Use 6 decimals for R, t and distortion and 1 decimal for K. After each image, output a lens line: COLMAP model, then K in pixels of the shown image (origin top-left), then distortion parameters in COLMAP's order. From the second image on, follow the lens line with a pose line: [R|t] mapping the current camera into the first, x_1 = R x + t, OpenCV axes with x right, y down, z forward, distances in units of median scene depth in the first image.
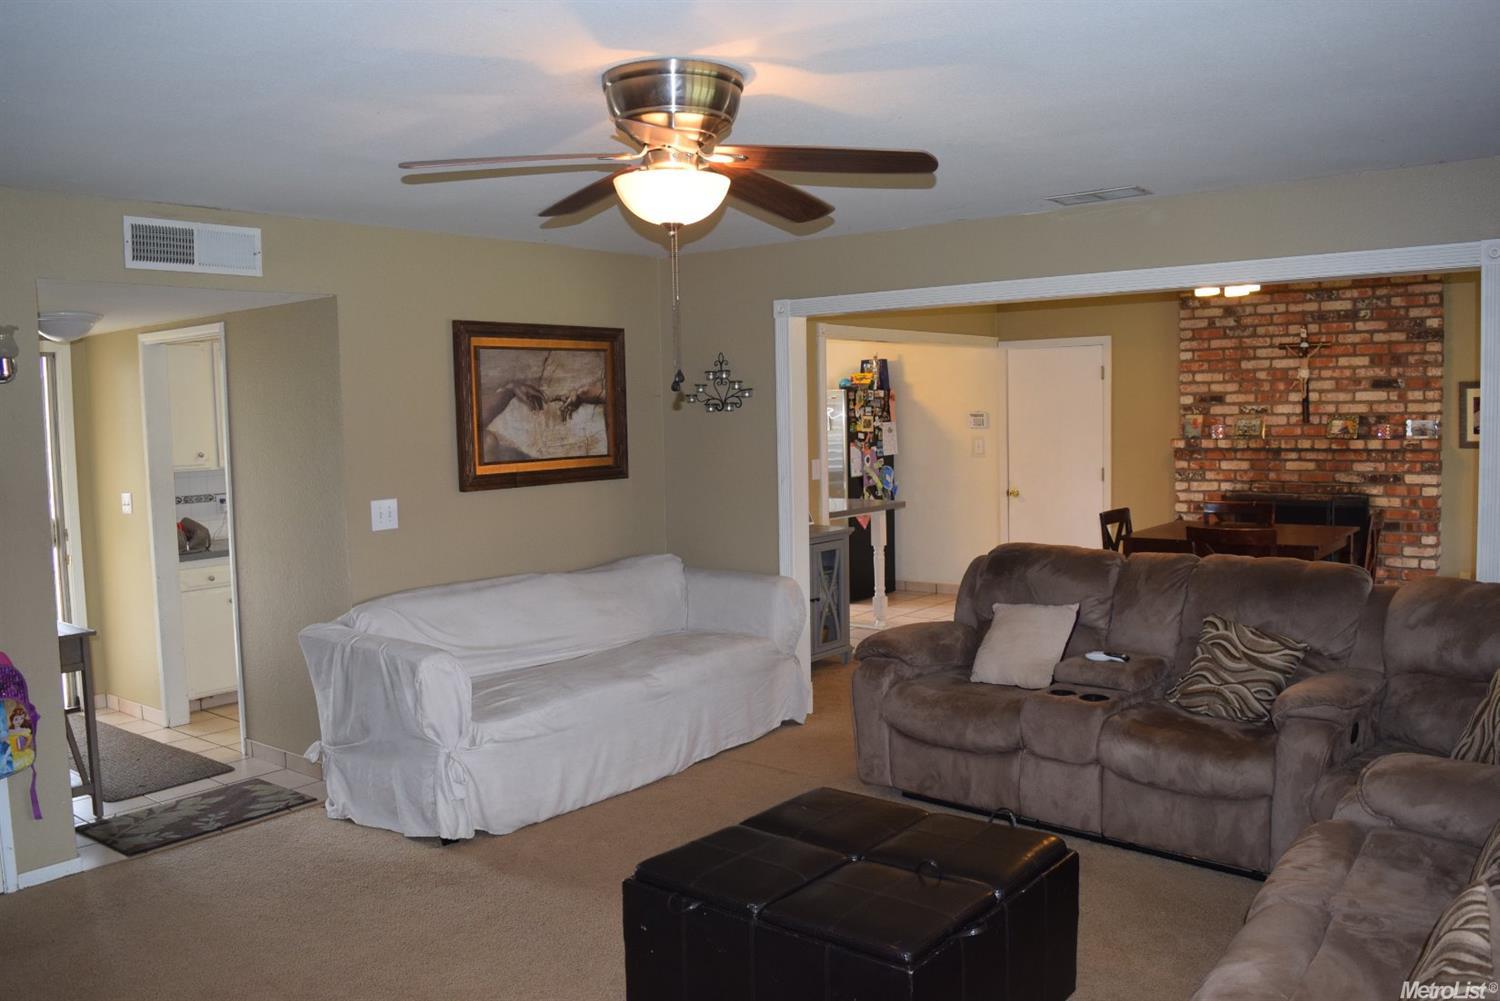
lens RADIAL K [[1185.2, 0, 774.1], [0, 1185.2, 498.7], [0, 0, 1]] dist [-0.083648, 0.000564]
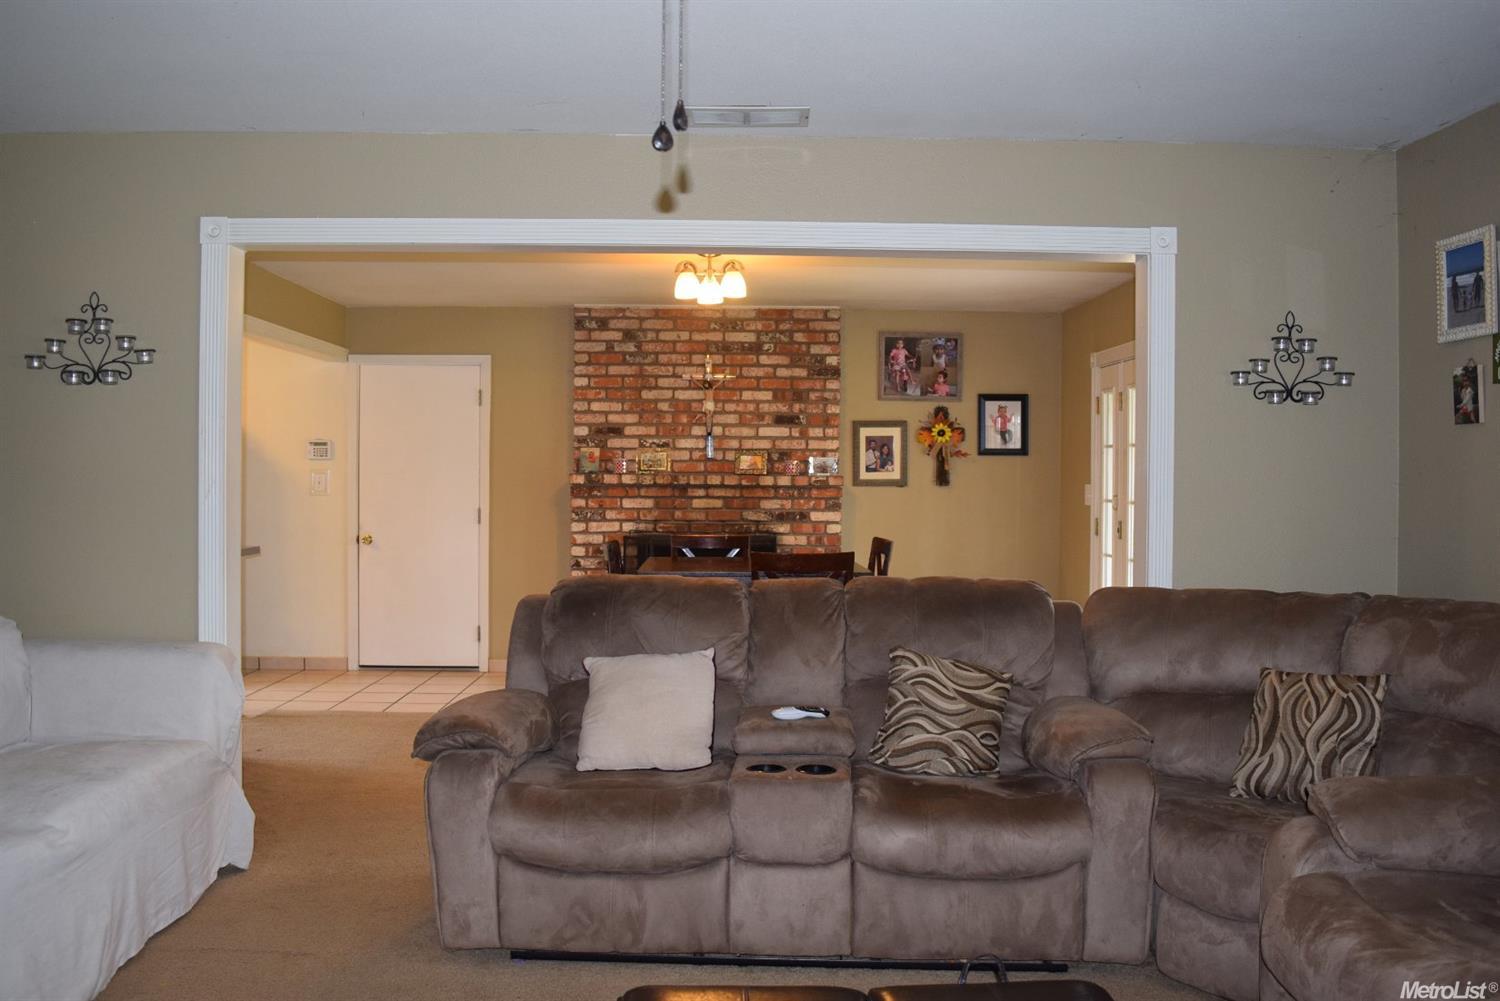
lens RADIAL K [[1185.2, 0, 774.1], [0, 1185.2, 498.7], [0, 0, 1]] dist [-0.083648, 0.000564]
pose [[0.772414, 0.016586, 0.634903, -0.116082], [0.023251, 0.998250, -0.054365, 0.021611], [-0.634694, 0.056755, 0.770677, 0.234936]]
